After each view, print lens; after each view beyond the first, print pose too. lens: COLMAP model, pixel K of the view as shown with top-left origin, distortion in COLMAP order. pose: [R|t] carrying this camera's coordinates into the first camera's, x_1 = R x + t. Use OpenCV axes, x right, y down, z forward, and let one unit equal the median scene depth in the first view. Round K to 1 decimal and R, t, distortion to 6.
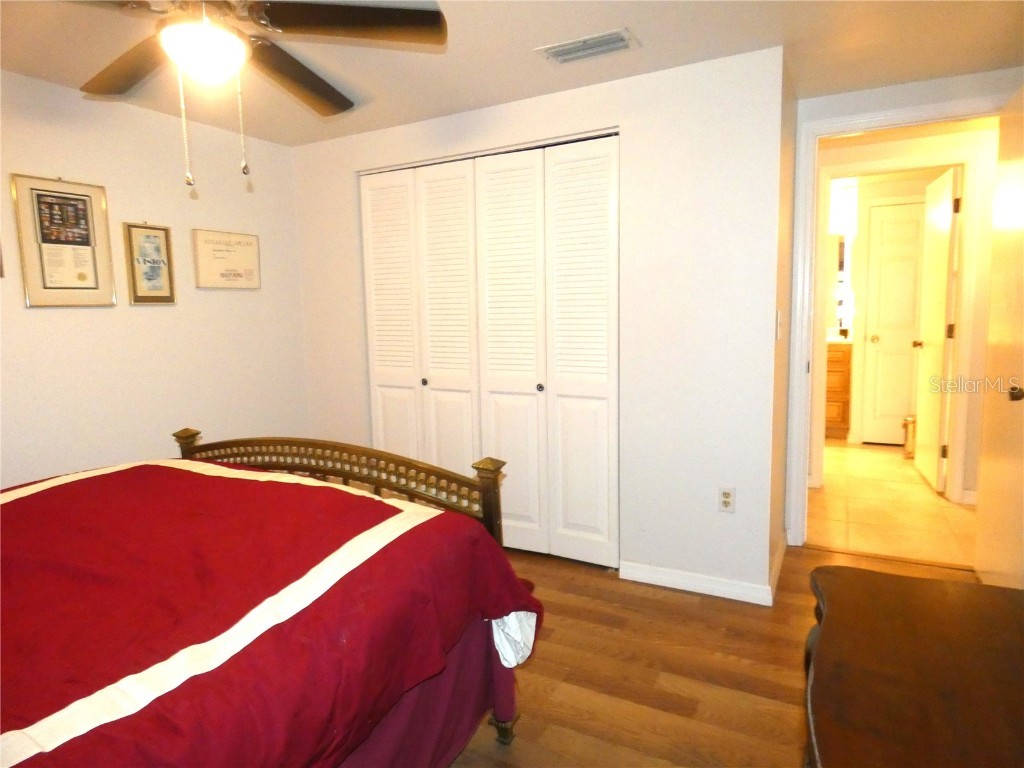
lens RADIAL K [[610.8, 0, 521.1], [0, 610.8, 380.6], [0, 0, 1]] dist [0.002625, -0.007125]
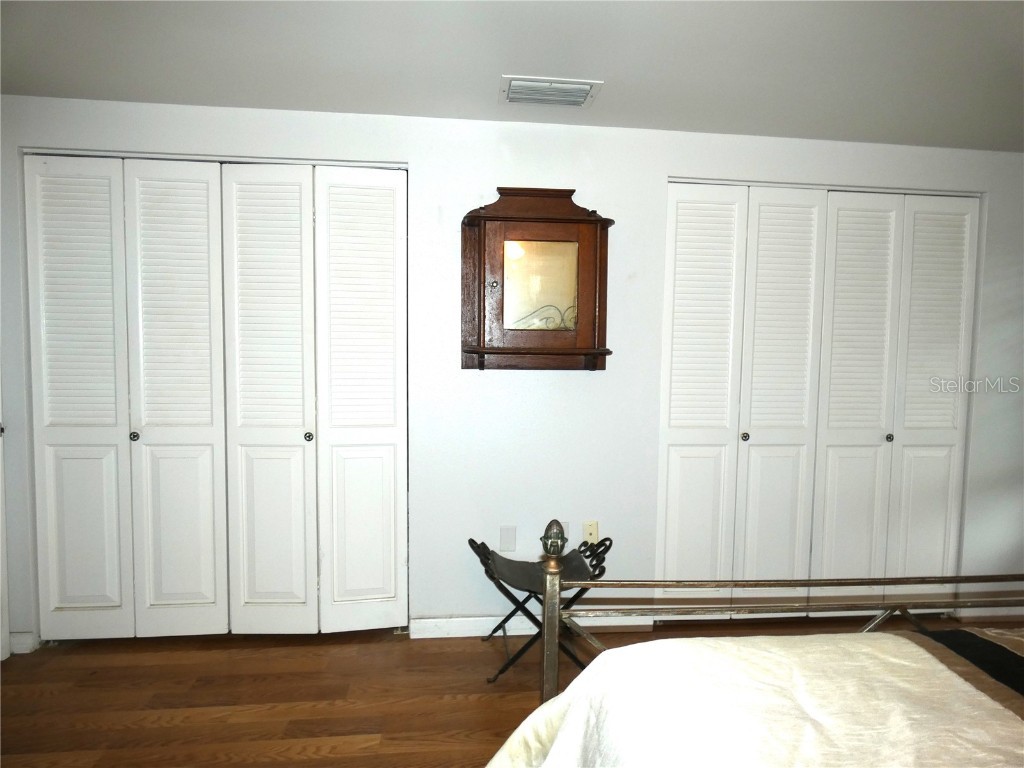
lens RADIAL K [[610.8, 0, 516.4], [0, 610.8, 378.3], [0, 0, 1]] dist [0.002625, -0.007125]
pose [[0.827987, 0.009478, 0.560668, -0.212097], [0.030622, 0.997601, -0.062087, -0.008326], [-0.559911, 0.068576, 0.825710, 0.111285]]
